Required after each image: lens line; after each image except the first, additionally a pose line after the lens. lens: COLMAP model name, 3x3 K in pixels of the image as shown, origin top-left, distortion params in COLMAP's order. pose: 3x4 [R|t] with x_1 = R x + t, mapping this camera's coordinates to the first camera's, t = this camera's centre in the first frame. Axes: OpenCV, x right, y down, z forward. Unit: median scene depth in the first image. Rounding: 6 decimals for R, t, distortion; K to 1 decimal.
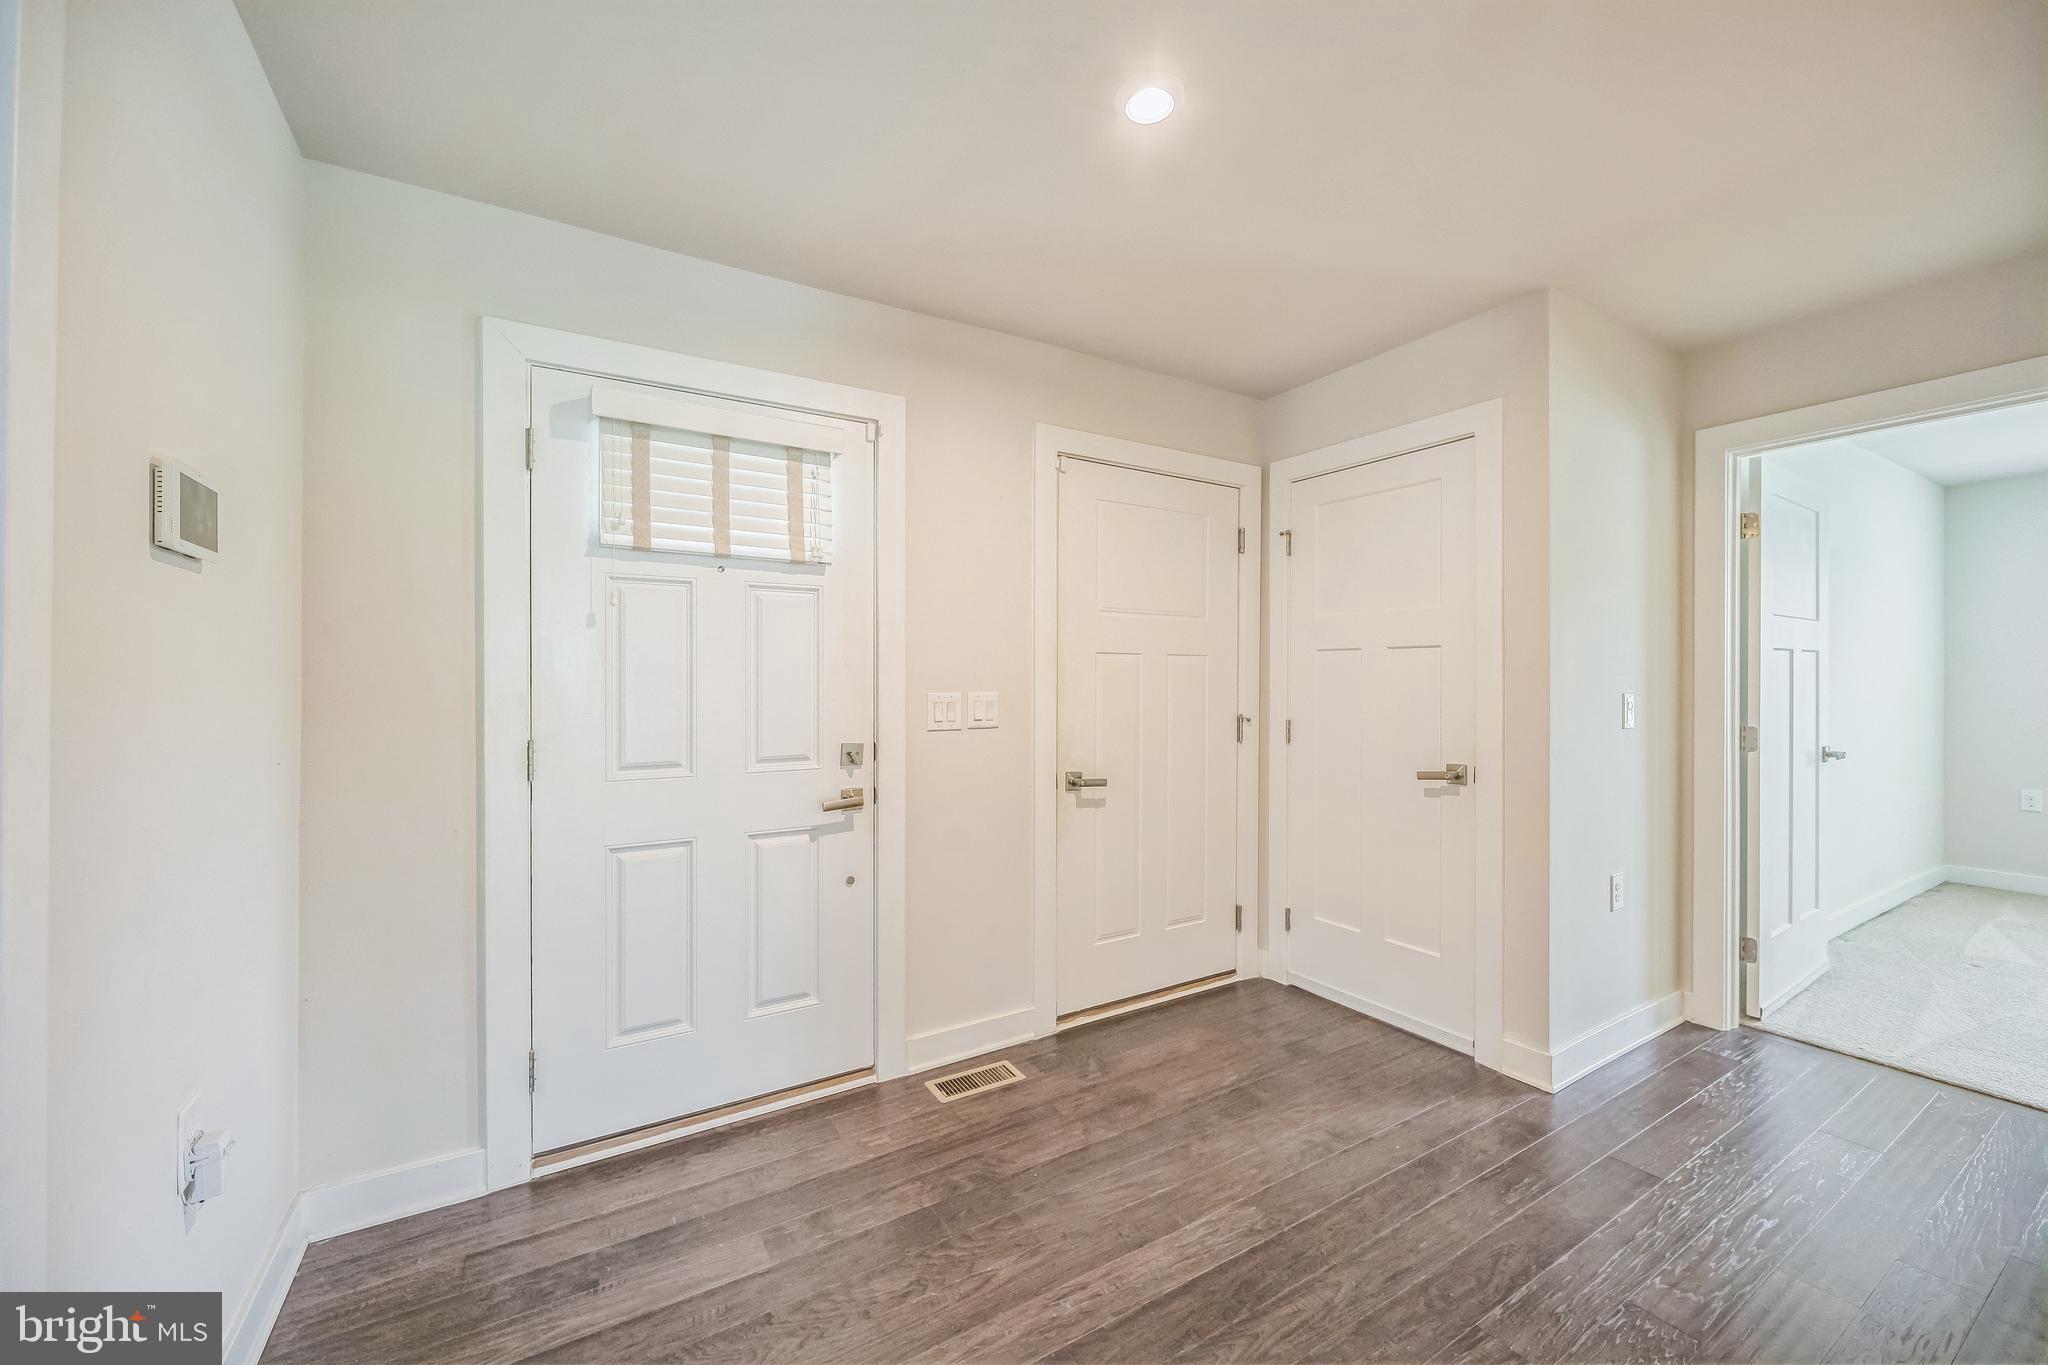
lens RADIAL K [[793.5, 0, 1025.7], [0, 793.5, 679.8], [0, 0, 1]] dist [-0.003372, -0.000464]
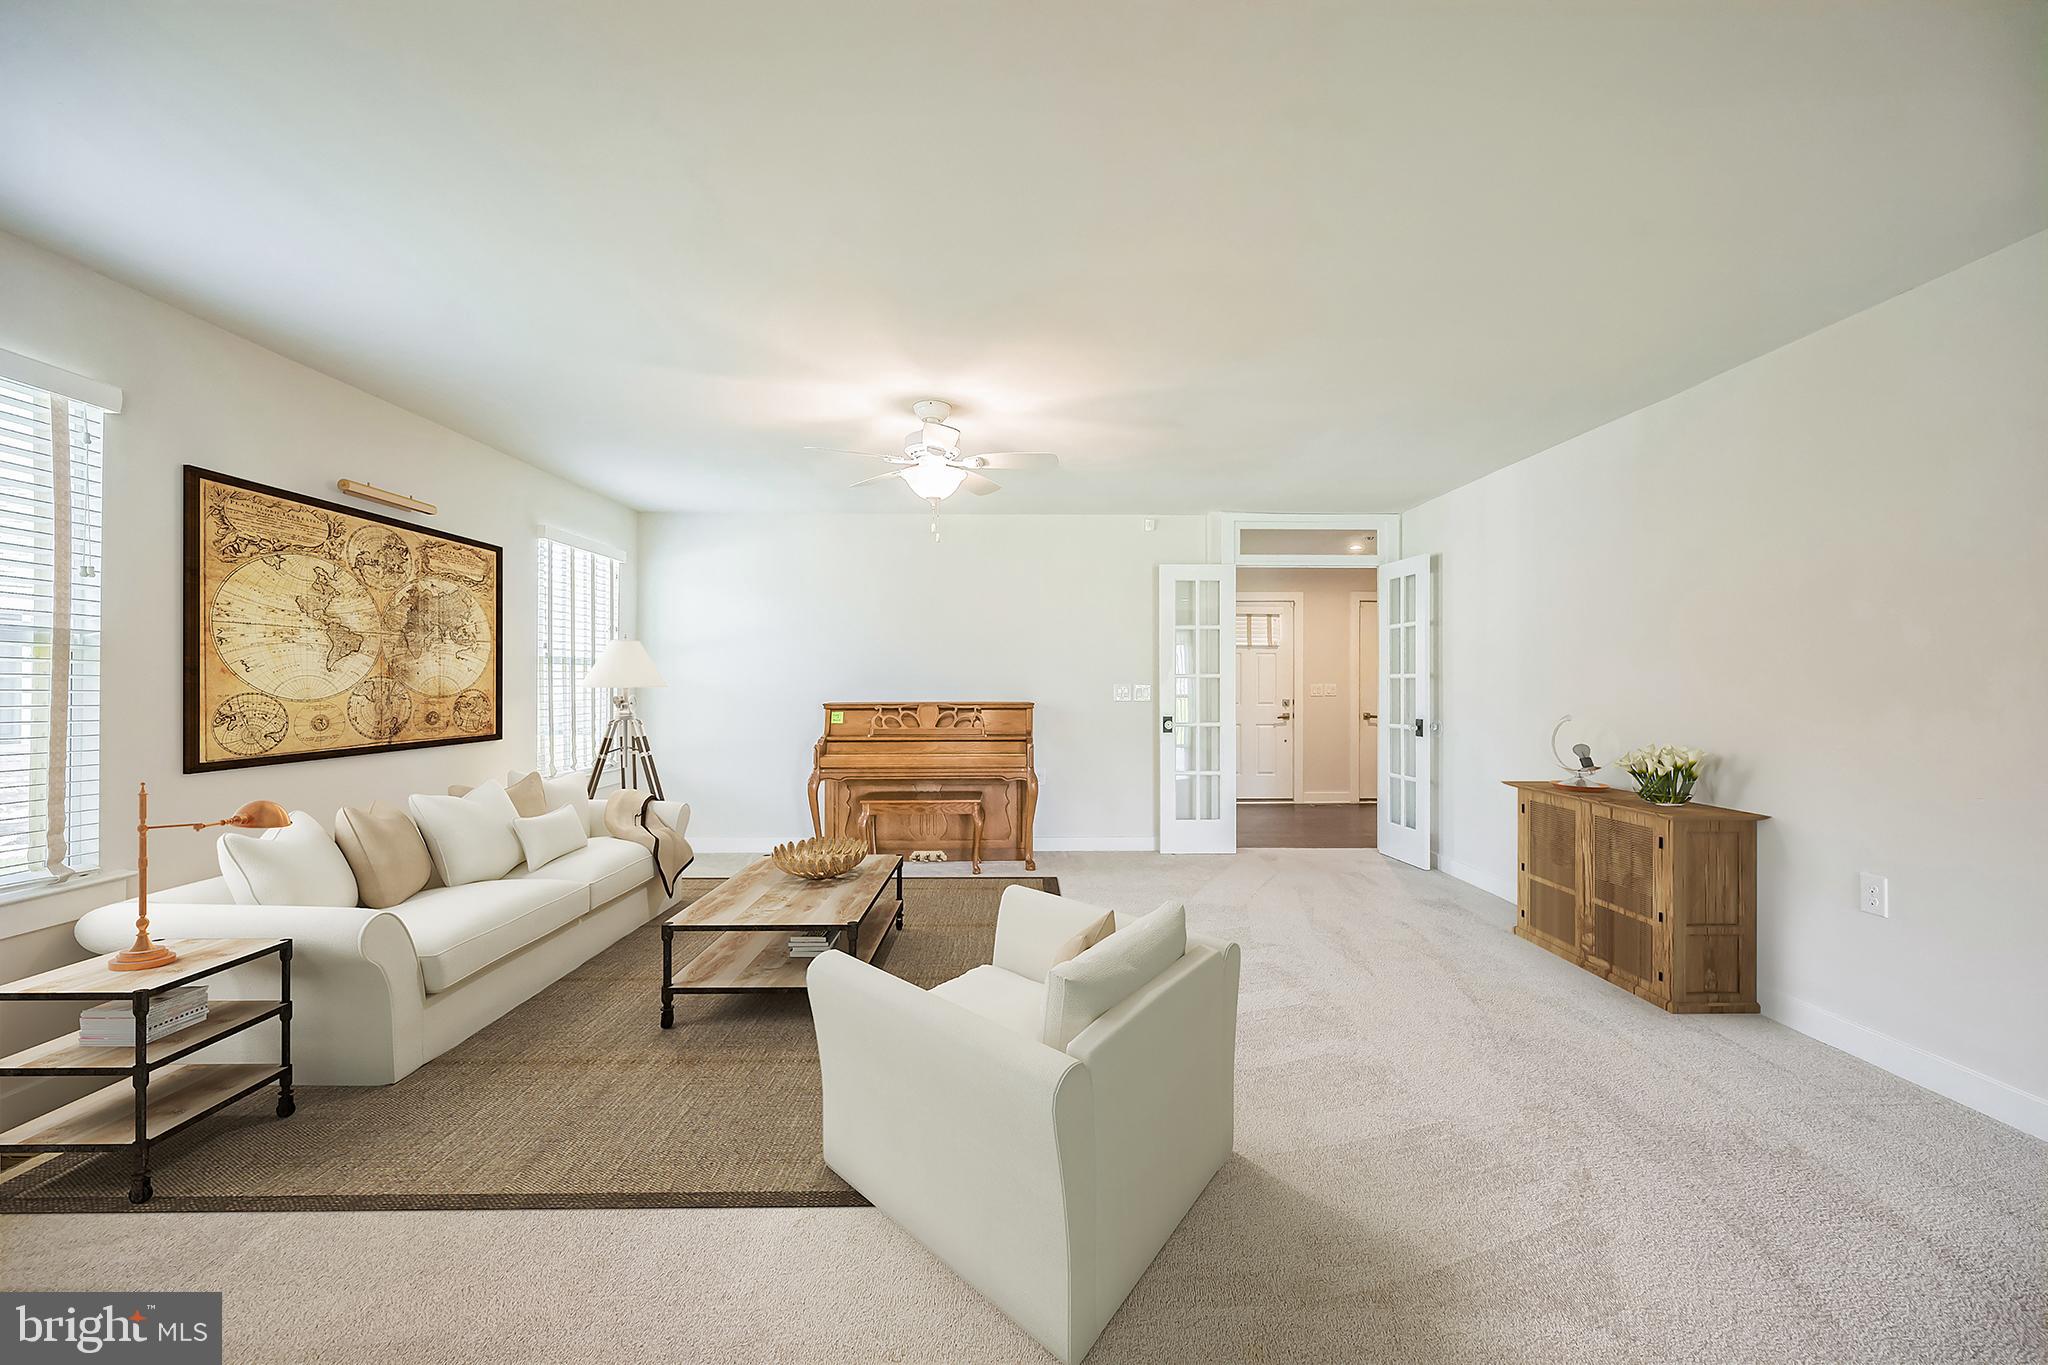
lens RADIAL K [[793.5, 0, 1044.2], [0, 793.5, 670.0], [0, 0, 1]] dist [-0.003372, -0.000464]
pose [[0.872628, -0.002728, -0.488379, 0.520704], [-0.000277, 0.999981, -0.006081, -0.022515], [0.488386, 0.005441, 0.872611, -2.399856]]
